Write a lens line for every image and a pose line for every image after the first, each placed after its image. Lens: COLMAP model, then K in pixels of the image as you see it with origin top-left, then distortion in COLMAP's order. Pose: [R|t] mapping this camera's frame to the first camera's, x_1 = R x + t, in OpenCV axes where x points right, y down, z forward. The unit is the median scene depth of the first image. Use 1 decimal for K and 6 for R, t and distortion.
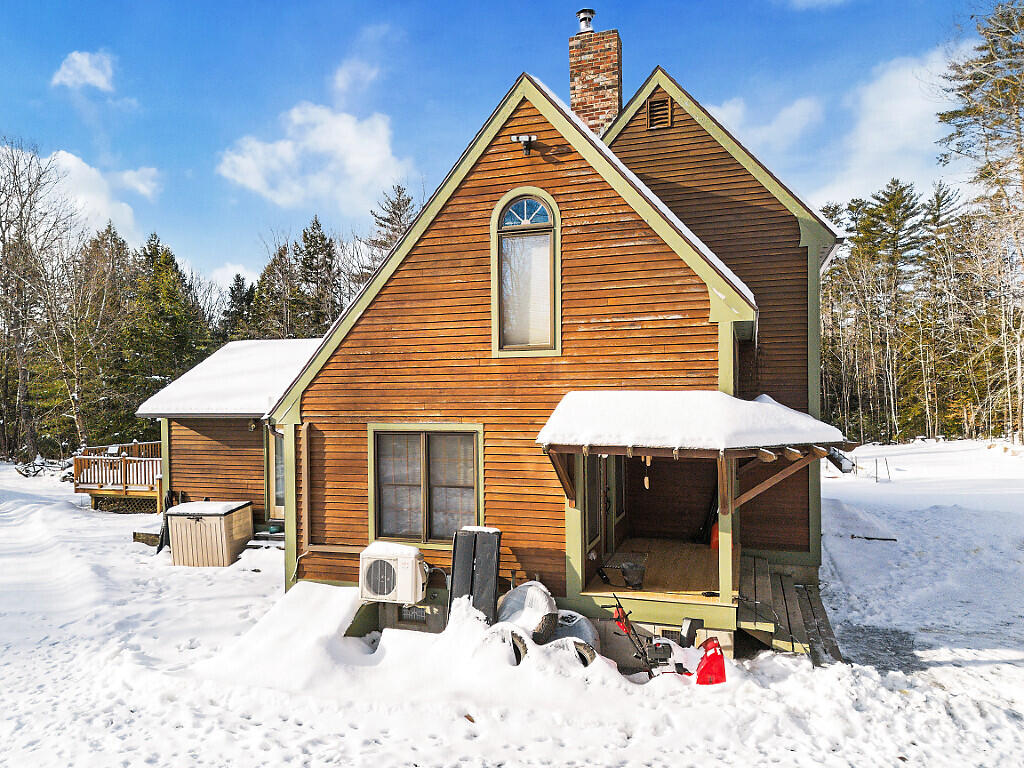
lens RADIAL K [[743.6, 0, 510.5], [0, 743.6, 406.0], [0, 0, 1]] dist [0.035987, 0.001404]
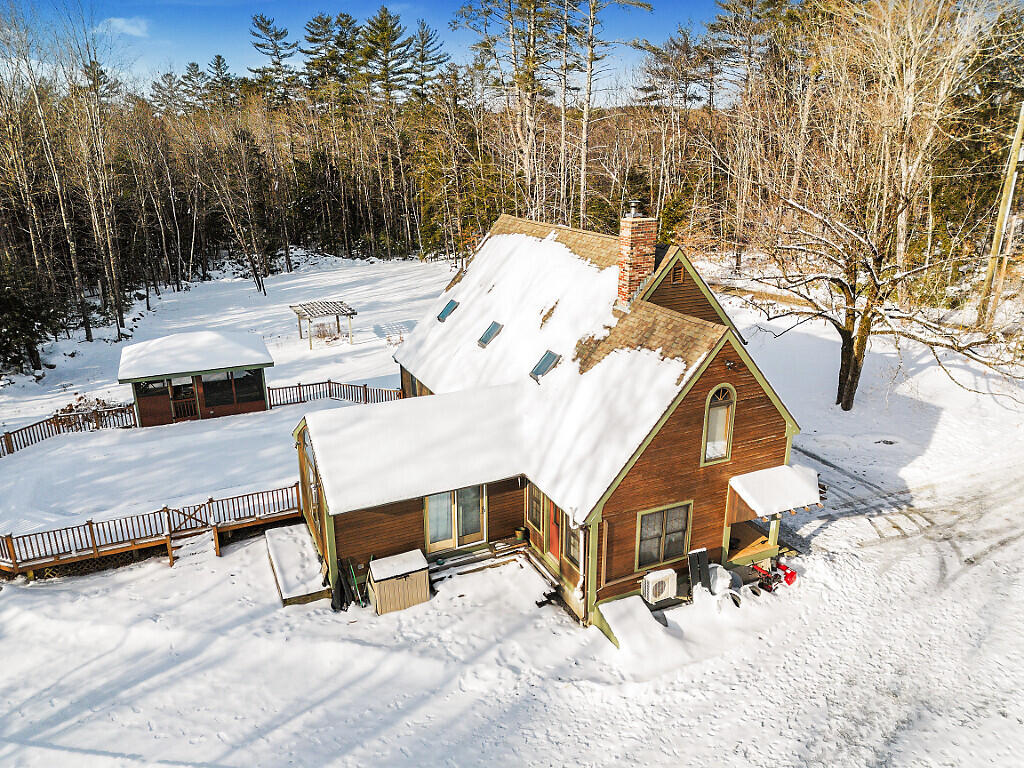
lens RADIAL K [[715.3, 0, 515.1], [0, 715.3, 379.6], [0, 0, 1]] dist [0.079175, -0.078648]
pose [[0.727902, -0.202335, 0.655148, -1.491000], [0.005174, 0.957064, 0.289830, -0.793089], [-0.685662, -0.207579, 0.697695, 0.066305]]
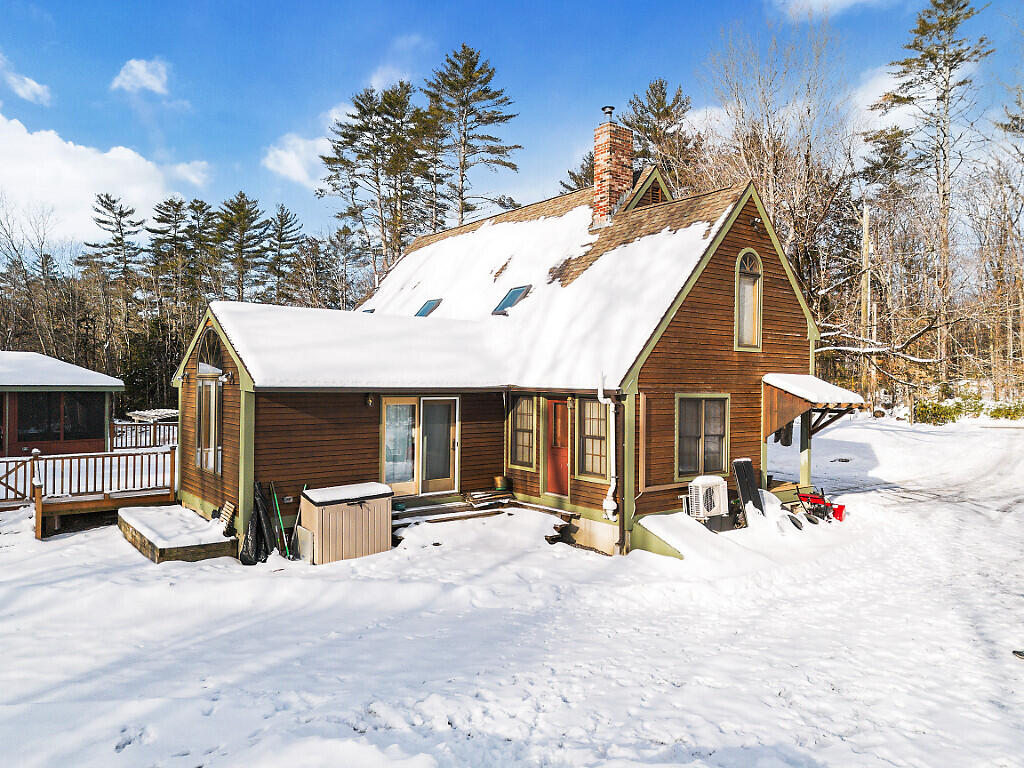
lens RADIAL K [[715.3, 0, 515.1], [0, 715.3, 379.6], [0, 0, 1]] dist [0.079175, -0.078648]
pose [[0.557408, 0.017770, 0.830049, -1.484241], [-0.000752, 0.999781, -0.020898, 0.027181], [-0.830239, 0.011024, 0.557299, 0.511361]]
